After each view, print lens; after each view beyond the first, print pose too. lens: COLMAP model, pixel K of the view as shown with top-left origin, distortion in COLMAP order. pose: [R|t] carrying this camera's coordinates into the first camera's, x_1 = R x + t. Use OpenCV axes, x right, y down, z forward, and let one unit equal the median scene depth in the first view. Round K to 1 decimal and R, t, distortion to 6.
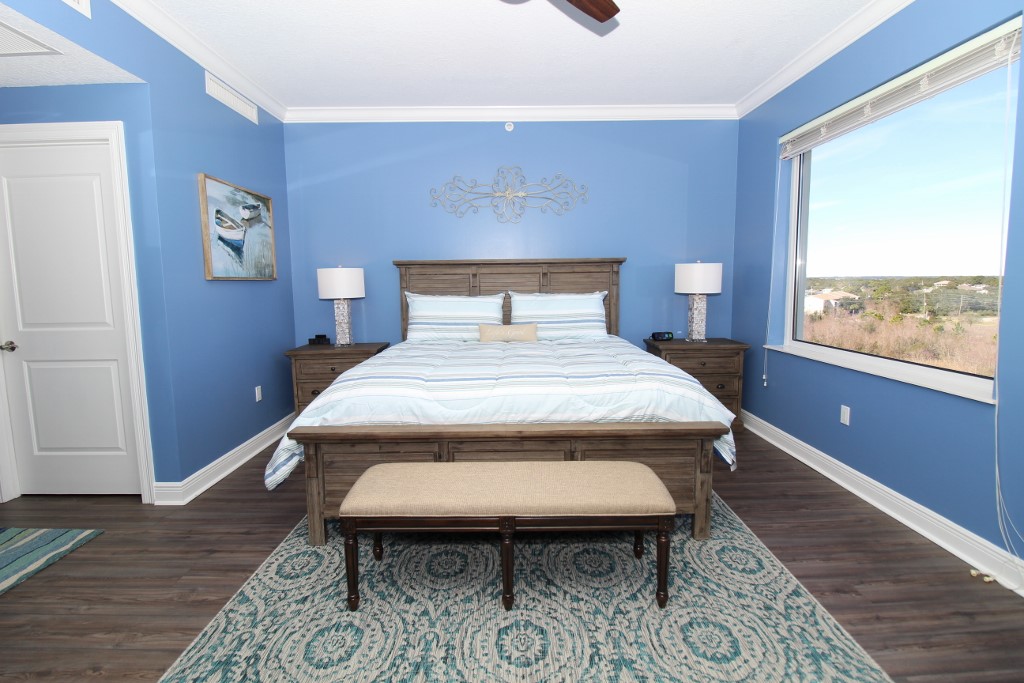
lens RADIAL K [[470.6, 0, 509.9], [0, 470.6, 331.1], [0, 0, 1]] dist [0.001910, -0.014753]
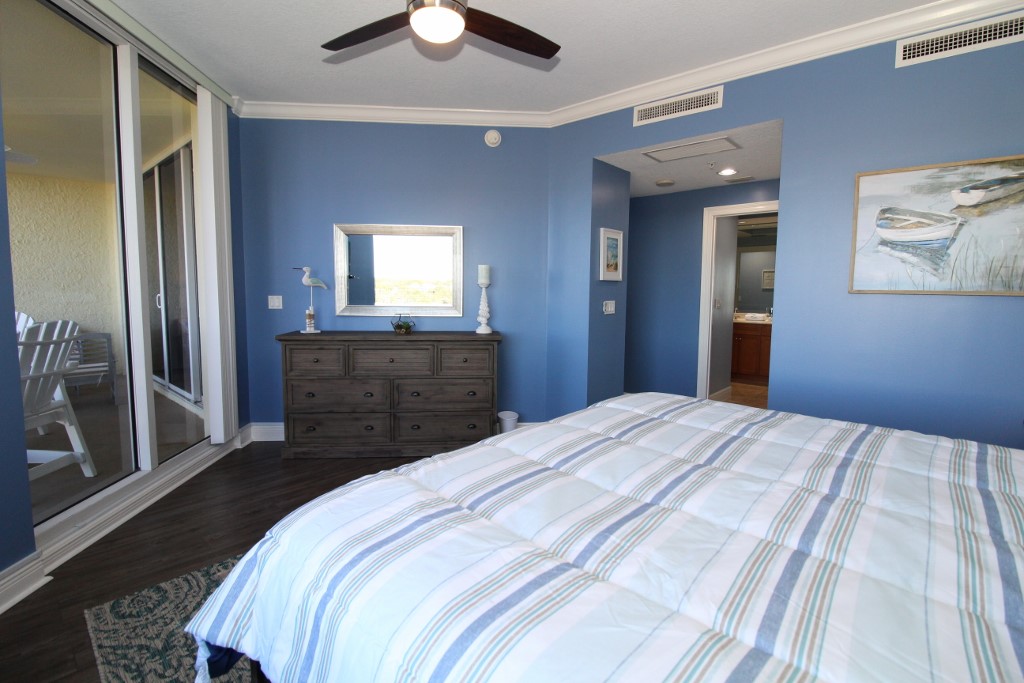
lens RADIAL K [[470.6, 0, 509.9], [0, 470.6, 331.1], [0, 0, 1]] dist [0.001910, -0.014753]
pose [[-0.671134, 0.066450, -0.738352, 0.442783], [-0.081149, 0.983404, 0.162266, -0.128714], [0.736881, 0.168819, -0.654604, 1.103059]]
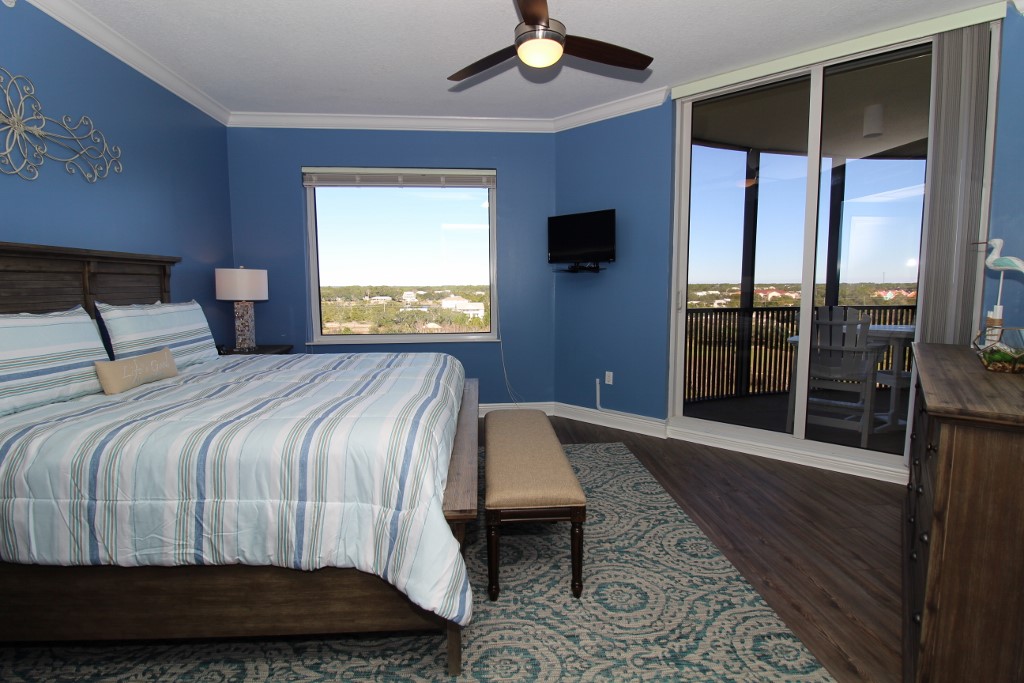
lens RADIAL K [[470.6, 0, 509.9], [0, 470.6, 331.1], [0, 0, 1]] dist [0.001910, -0.014753]
pose [[-0.053570, -0.084053, 0.995020, -0.784384], [0.110848, 0.989792, 0.089579, -0.058123], [-0.992393, 0.115095, -0.043706, 0.673695]]
